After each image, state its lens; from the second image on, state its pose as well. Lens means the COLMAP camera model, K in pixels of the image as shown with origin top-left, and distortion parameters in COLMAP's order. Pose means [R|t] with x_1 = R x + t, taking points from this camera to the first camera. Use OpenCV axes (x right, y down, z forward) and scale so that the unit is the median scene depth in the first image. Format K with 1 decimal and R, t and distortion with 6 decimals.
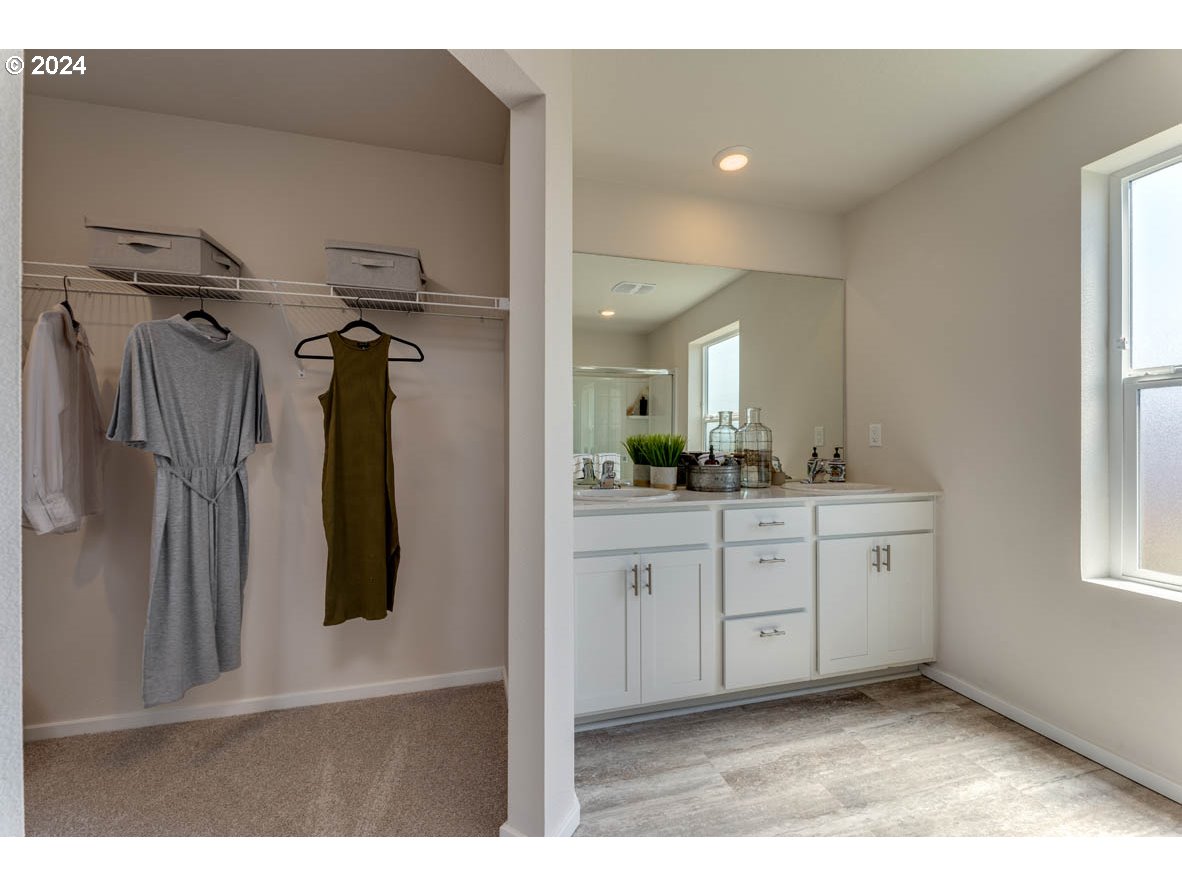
lens RADIAL K [[472.6, 0, 584.7], [0, 472.6, 444.3], [0, 0, 1]] dist [0.000118, -0.000012]
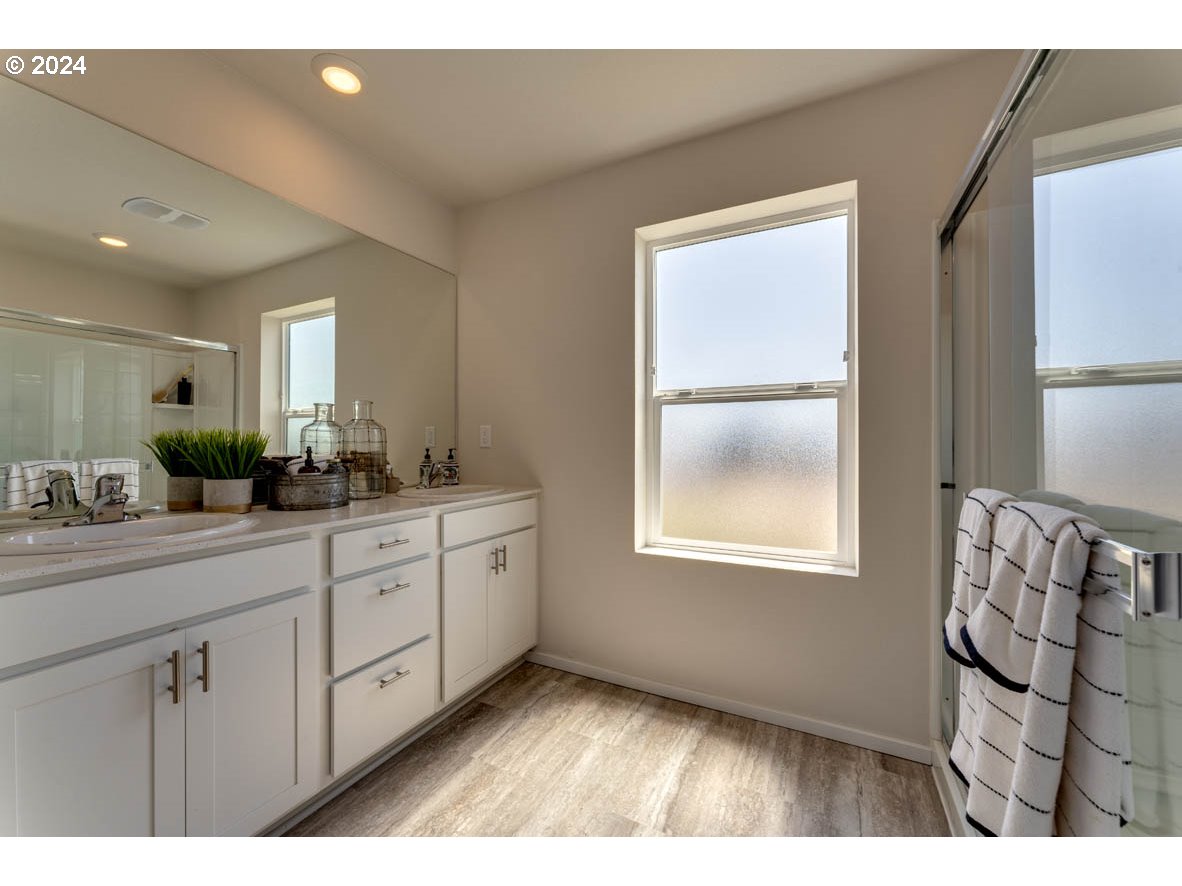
lens RADIAL K [[472.6, 0, 584.7], [0, 472.6, 444.3], [0, 0, 1]] dist [0.000118, -0.000012]
pose [[0.674332, 0.002307, 0.738425, 0.015047], [-0.000902, 0.999997, -0.002301, -0.000267], [-0.738428, 0.000886, 0.674332, 0.199661]]
